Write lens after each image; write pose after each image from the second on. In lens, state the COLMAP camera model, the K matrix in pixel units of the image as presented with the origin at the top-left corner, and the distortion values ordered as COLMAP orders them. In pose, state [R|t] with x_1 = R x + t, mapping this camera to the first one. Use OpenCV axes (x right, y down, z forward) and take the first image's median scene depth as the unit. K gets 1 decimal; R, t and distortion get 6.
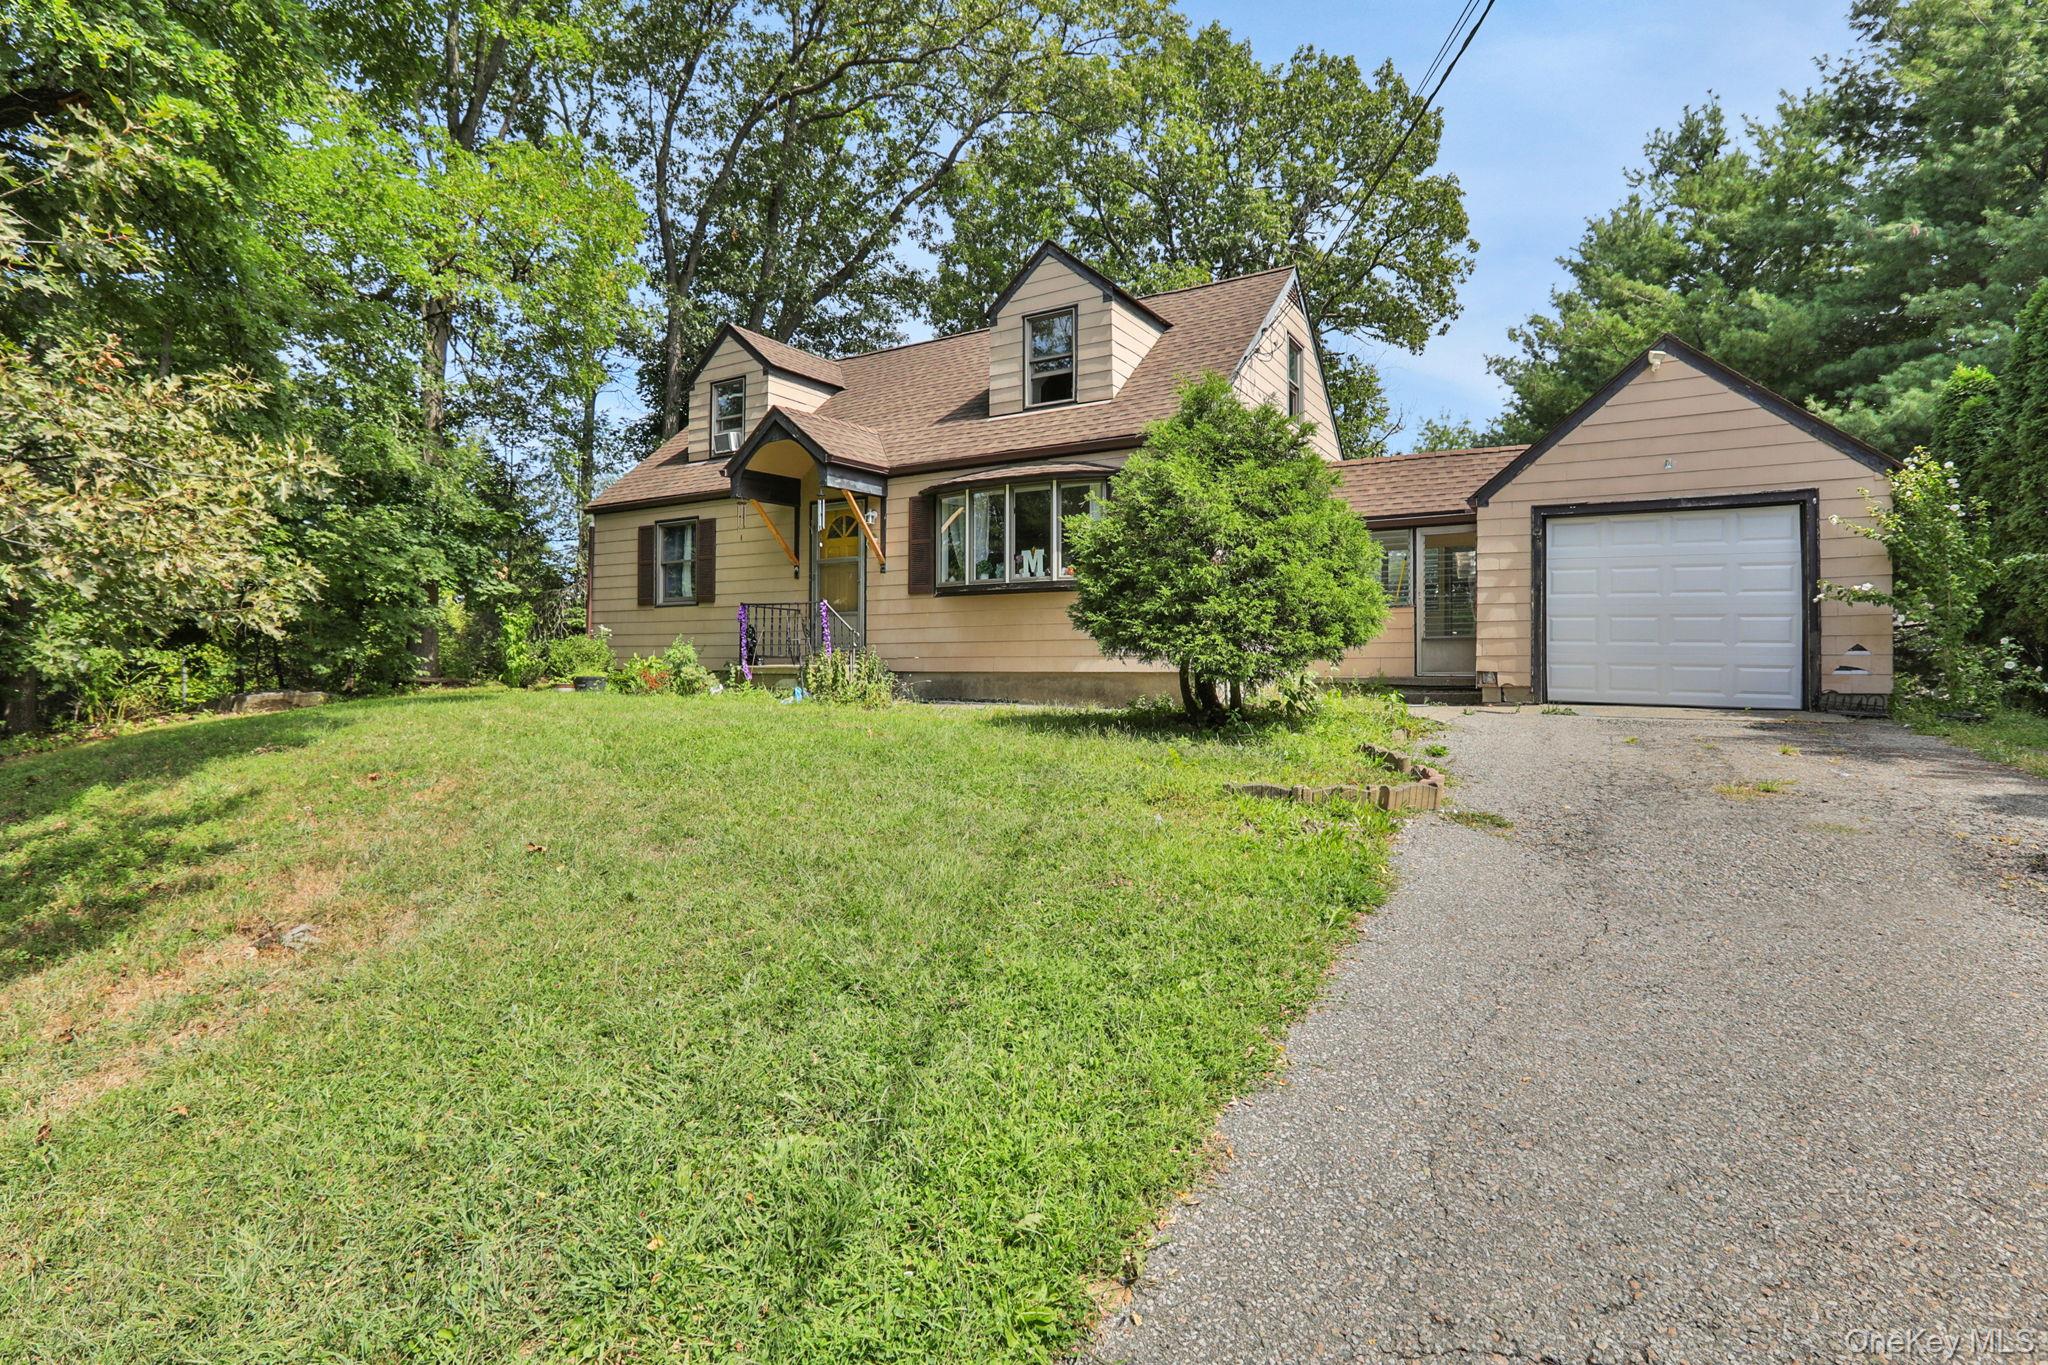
lens RADIAL K [[1010.5, 0, 1023.7], [0, 1010.5, 674.5], [0, 0, 1]] dist [-0.061314, 0.026809]
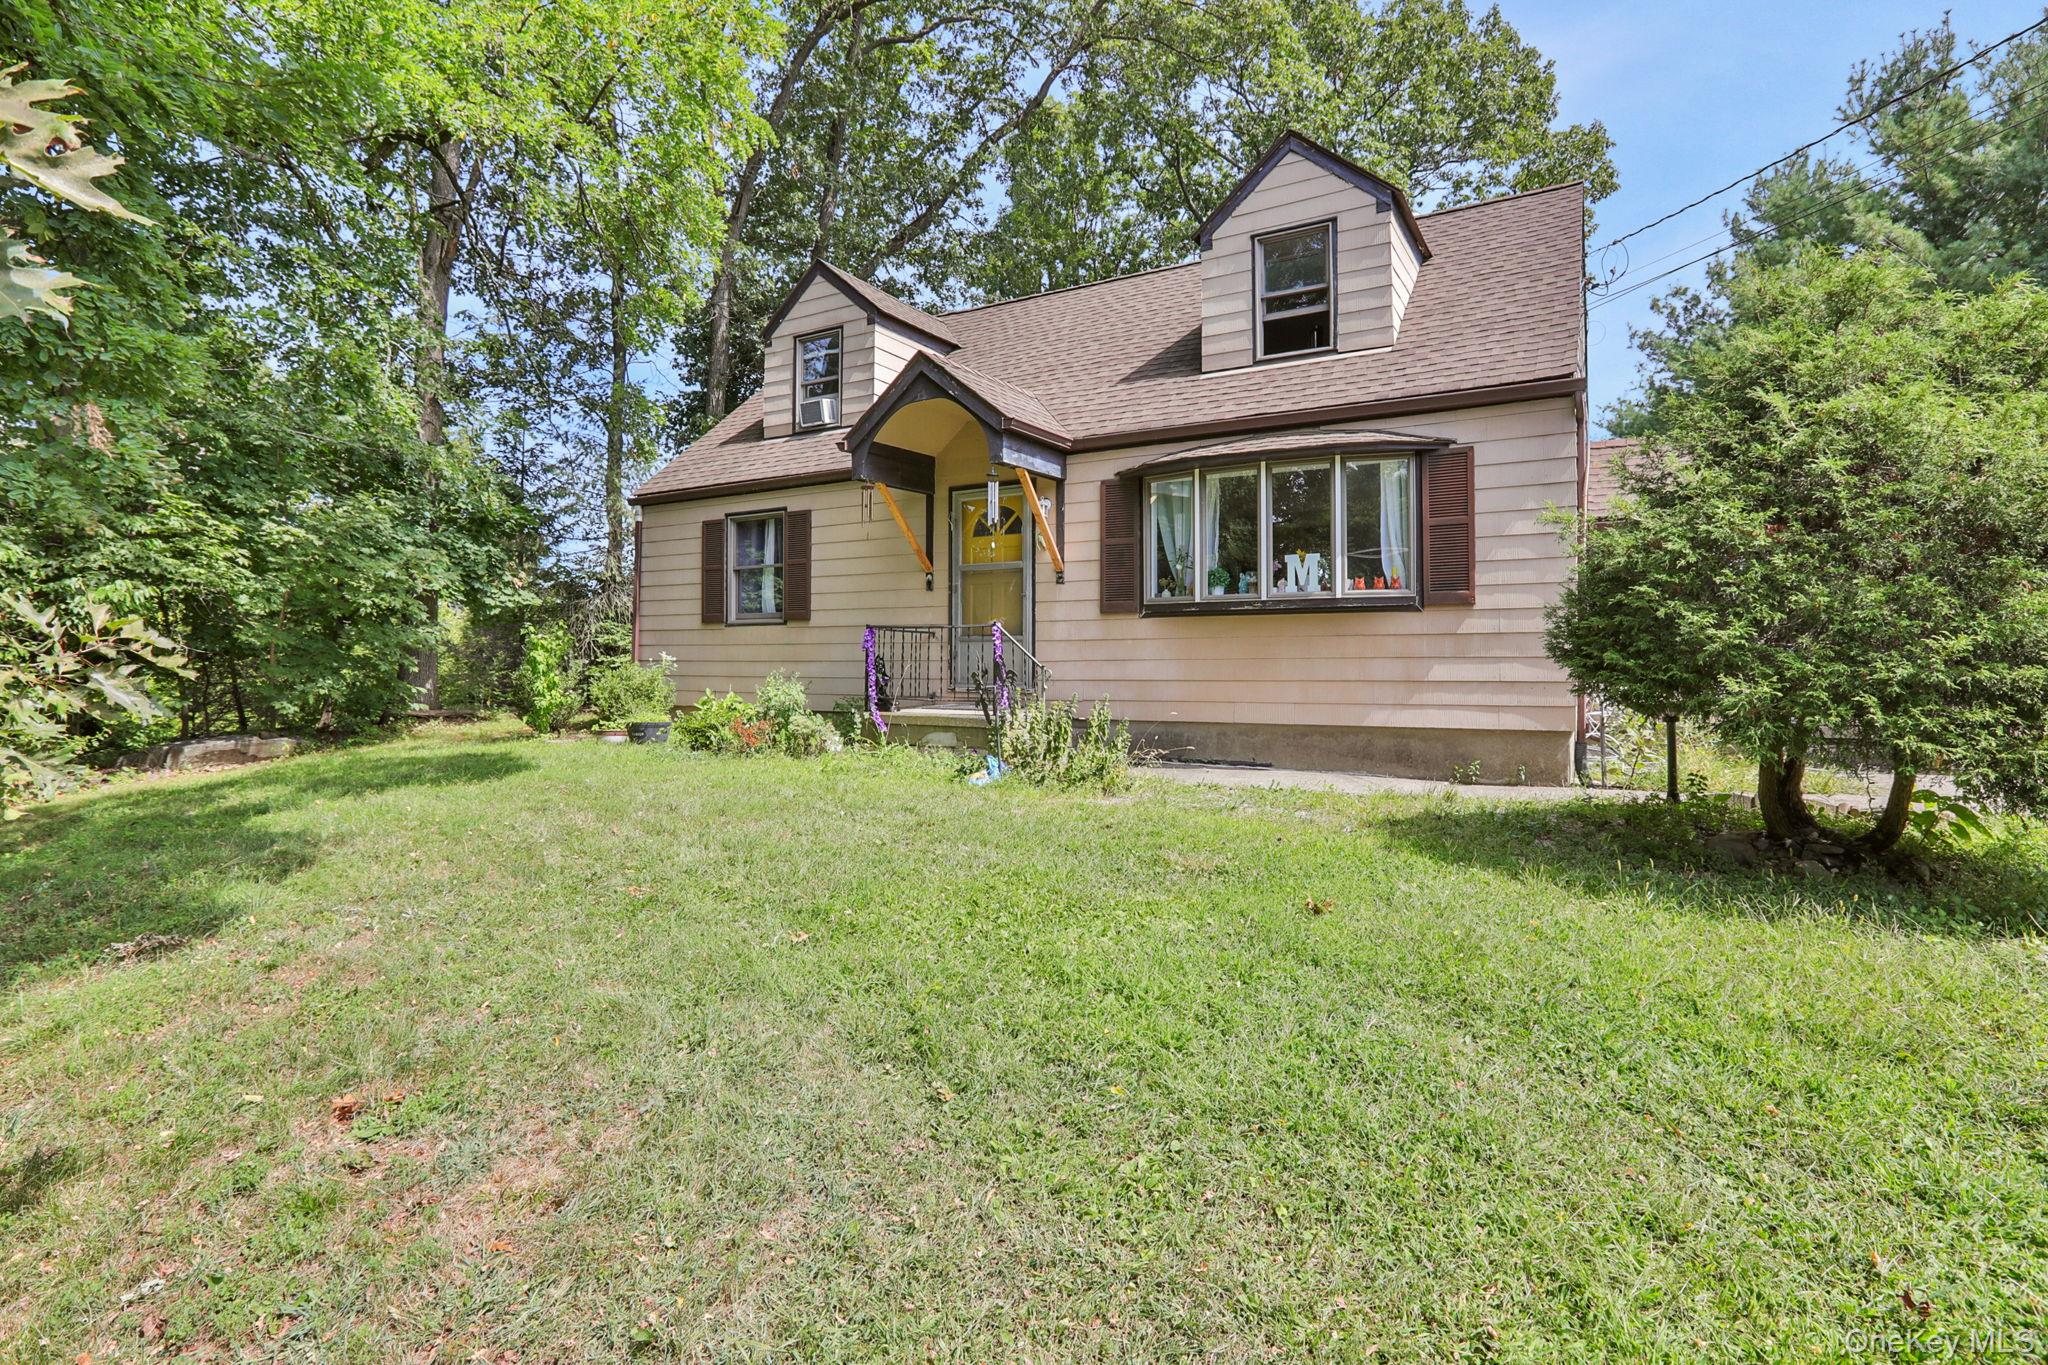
lens RADIAL K [[982.9, 0, 1016.6], [0, 982.9, 670.8], [0, 0, 1]] dist [-0.058557, 0.021886]
pose [[0.999839, -0.002774, 0.017721, -0.166267], [0.002751, 0.999995, 0.001322, -0.034780], [-0.017724, -0.001273, 0.999842, 0.258588]]
